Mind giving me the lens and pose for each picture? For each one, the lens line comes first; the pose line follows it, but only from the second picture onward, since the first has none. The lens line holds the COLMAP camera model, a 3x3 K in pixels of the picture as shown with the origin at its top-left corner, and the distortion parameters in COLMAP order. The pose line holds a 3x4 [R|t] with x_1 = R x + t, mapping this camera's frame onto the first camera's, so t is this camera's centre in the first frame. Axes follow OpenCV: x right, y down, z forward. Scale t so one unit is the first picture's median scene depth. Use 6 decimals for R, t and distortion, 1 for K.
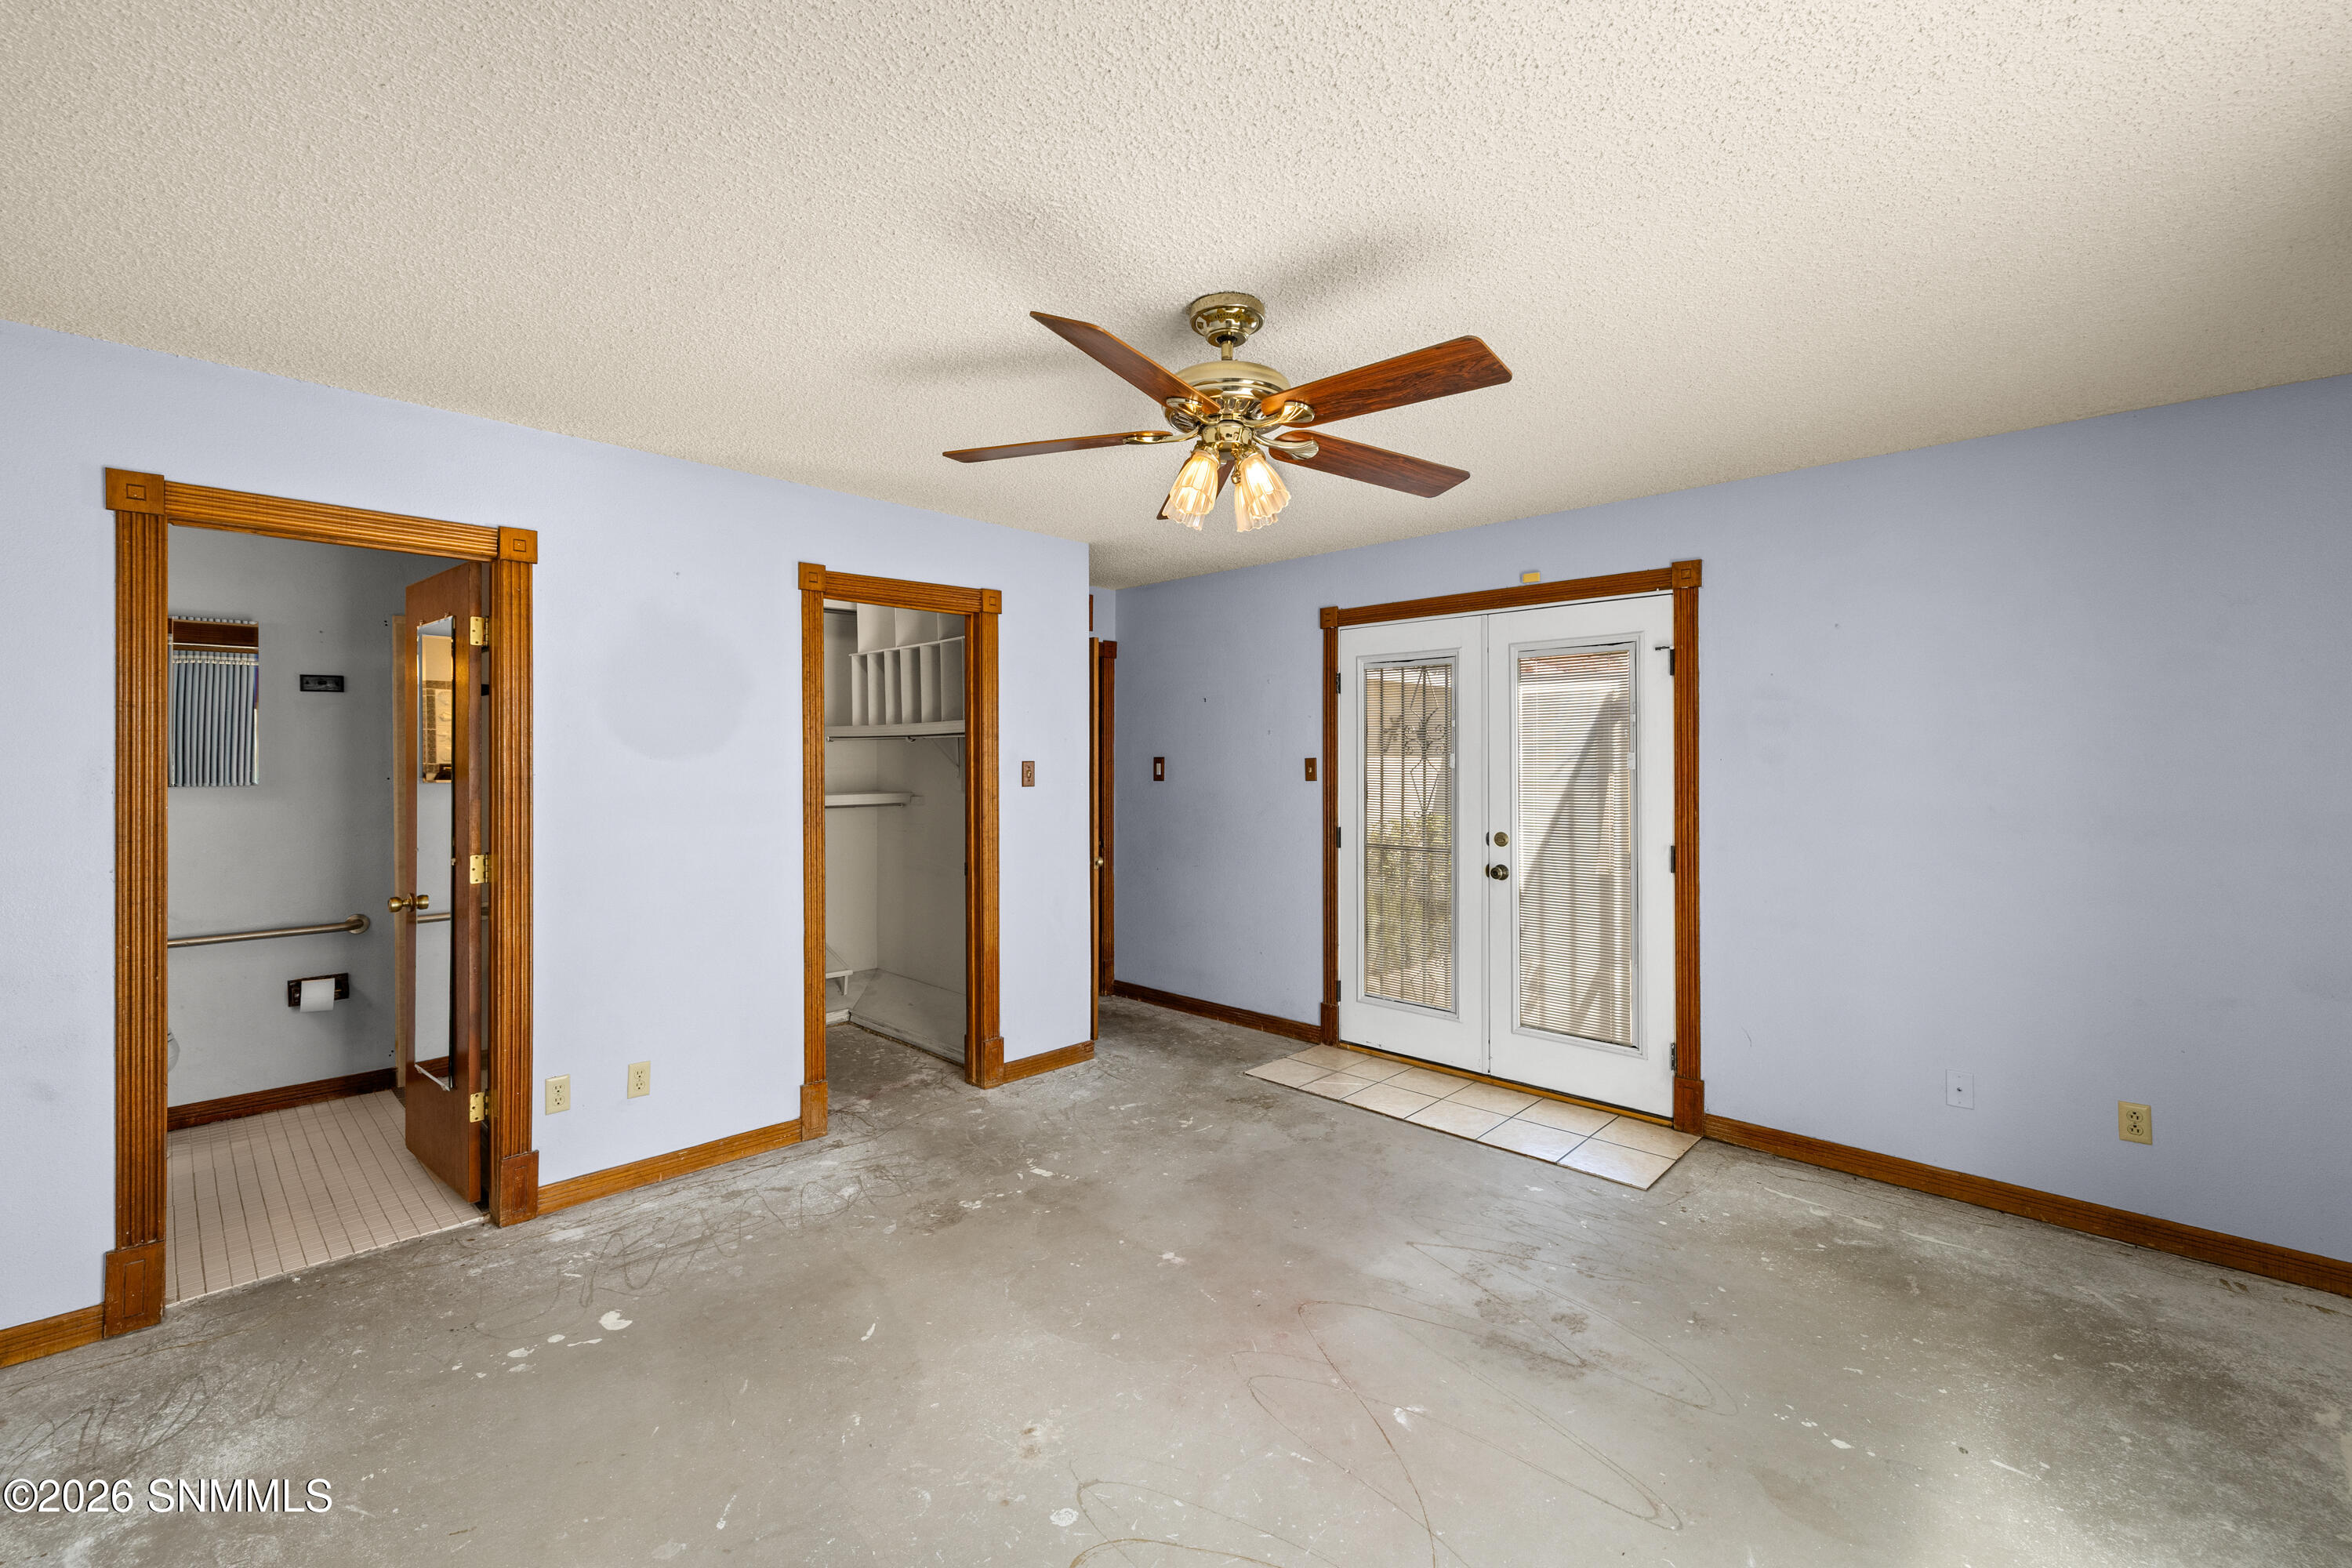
lens RADIAL K [[996.2, 0, 1174.7], [0, 996.2, 764.4], [0, 0, 1]] dist [0.000094, 0.000306]
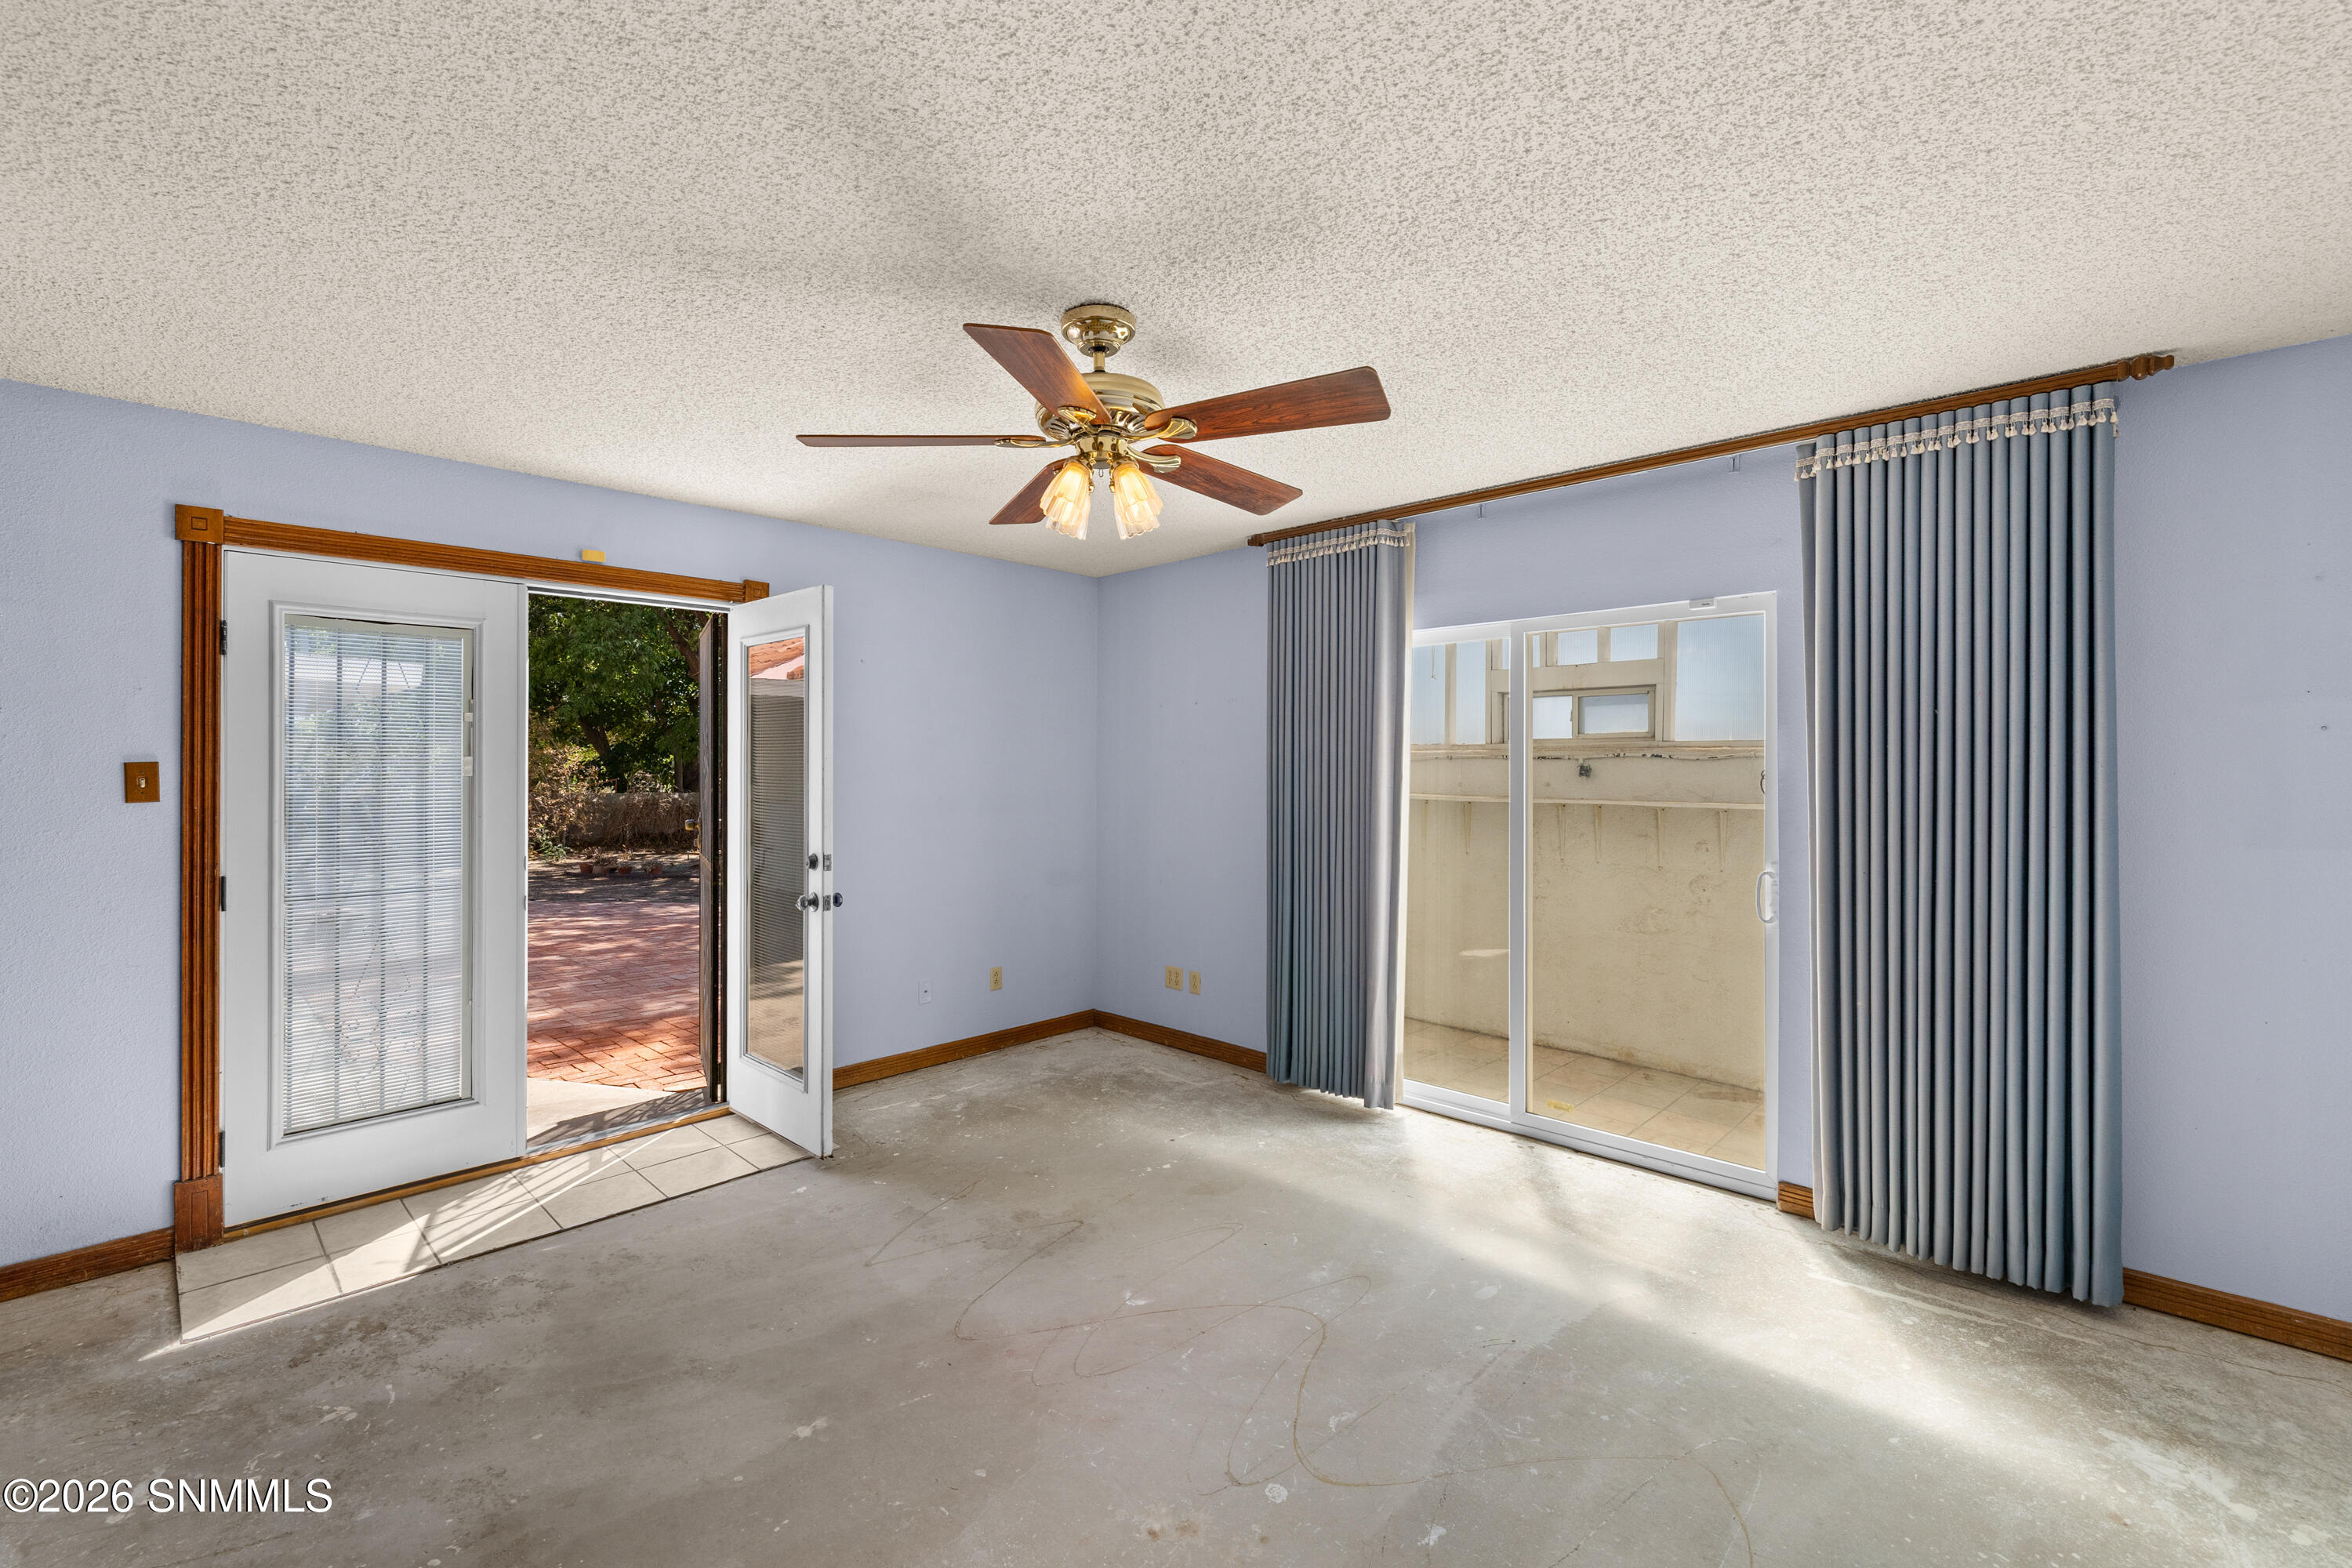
lens RADIAL K [[996.2, 0, 1174.7], [0, 996.2, 764.4], [0, 0, 1]] dist [0.000094, 0.000306]
pose [[-0.008895, -0.000627, 0.999960, -0.719612], [0.004575, 0.999989, 0.000668, -0.003907], [-0.999950, 0.004581, -0.008892, 0.696343]]
